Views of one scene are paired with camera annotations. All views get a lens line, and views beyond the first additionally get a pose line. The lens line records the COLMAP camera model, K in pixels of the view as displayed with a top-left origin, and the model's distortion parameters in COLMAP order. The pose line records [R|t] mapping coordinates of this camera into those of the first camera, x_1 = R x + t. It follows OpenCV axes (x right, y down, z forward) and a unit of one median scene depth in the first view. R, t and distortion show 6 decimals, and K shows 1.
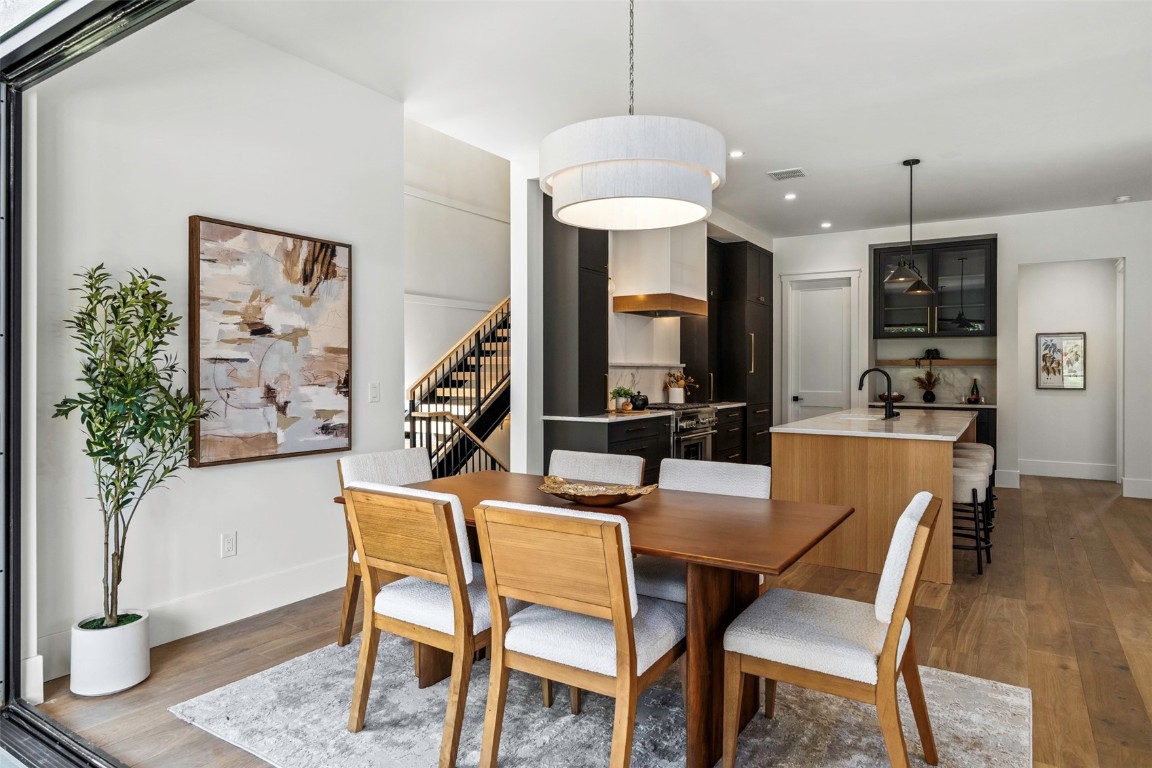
lens RADIAL K [[687.9, 0, 575.8], [0, 687.9, 379.0], [0, 0, 1]] dist [-0.003594, -0.000262]
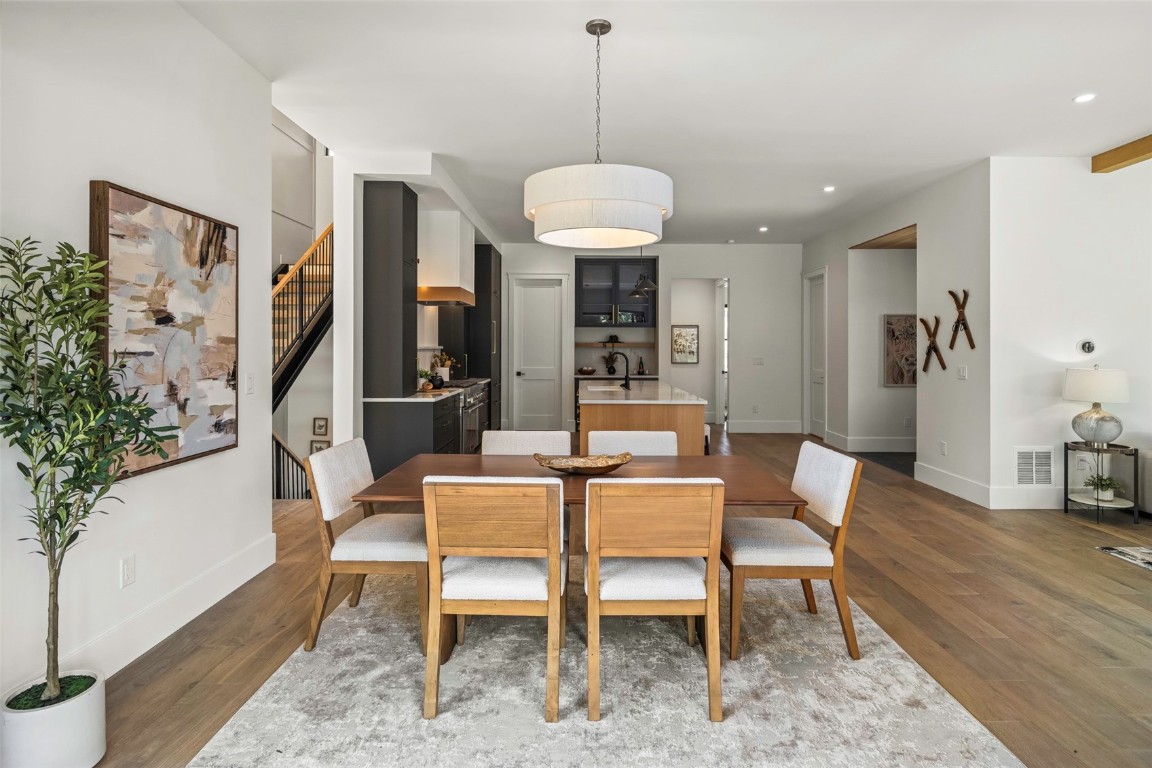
lens RADIAL K [[598.2, 0, 577.8], [0, 598.2, 351.2], [0, 0, 1]] dist [-0.001282, -0.000416]
pose [[0.845830, -0.002865, 0.533445, -0.399881], [0.003779, 0.999993, -0.000620, -0.025975], [-0.533439, 0.002540, 0.845835, 0.074234]]
